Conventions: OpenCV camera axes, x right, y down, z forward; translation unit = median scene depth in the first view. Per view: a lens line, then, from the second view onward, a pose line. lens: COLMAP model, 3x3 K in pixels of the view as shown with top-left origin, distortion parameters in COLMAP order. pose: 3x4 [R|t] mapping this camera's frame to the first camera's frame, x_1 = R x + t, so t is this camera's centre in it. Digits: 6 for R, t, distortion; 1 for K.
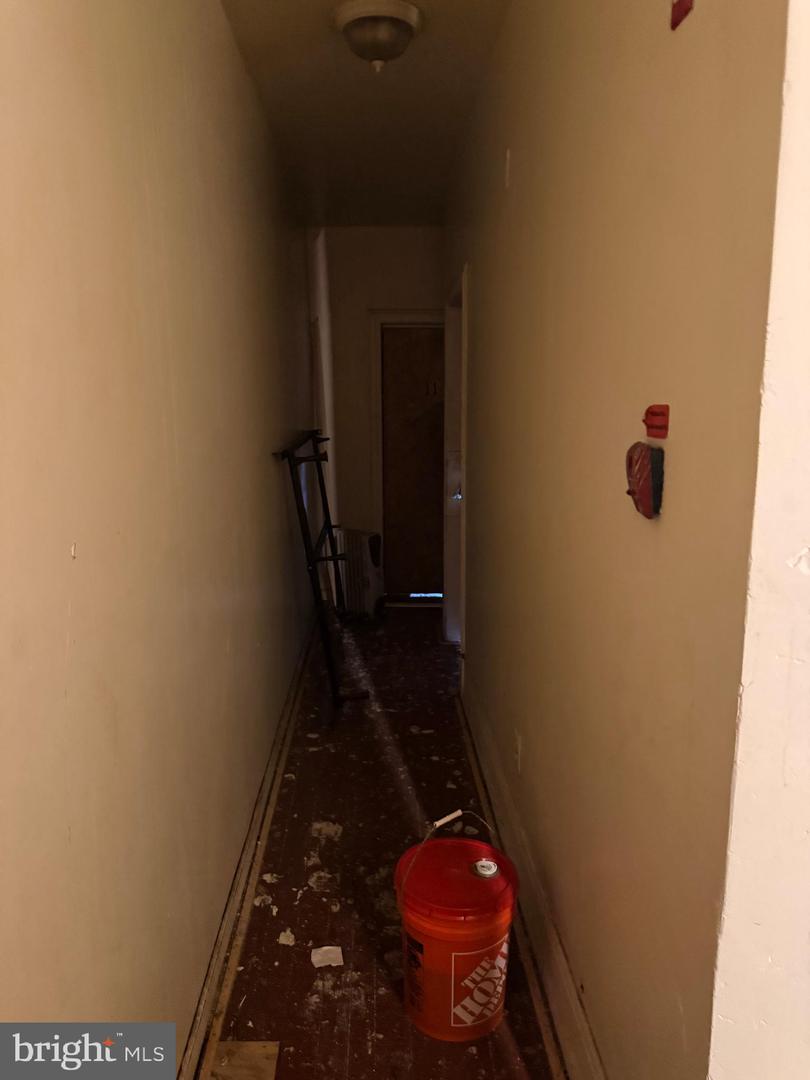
lens RADIAL K [[761.3, 0, 405.0], [0, 761.3, 540.0], [0, 0, 1]] dist [0.121953, -0.208402]
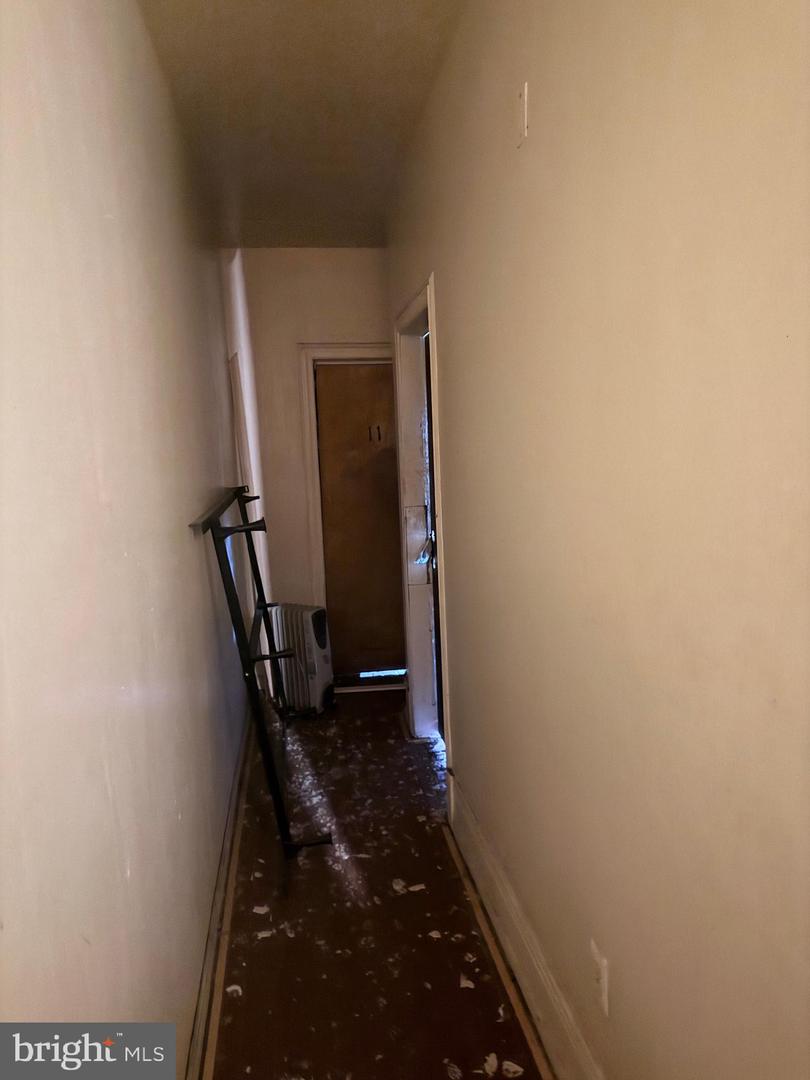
lens RADIAL K [[761.3, 0, 405.0], [0, 761.3, 540.0], [0, 0, 1]] dist [0.121953, -0.208402]
pose [[0.993080, -0.048617, 0.106901, -0.038364], [0.054778, 0.996957, -0.055466, -0.037891], [-0.103879, 0.060938, 0.992721, 0.198374]]
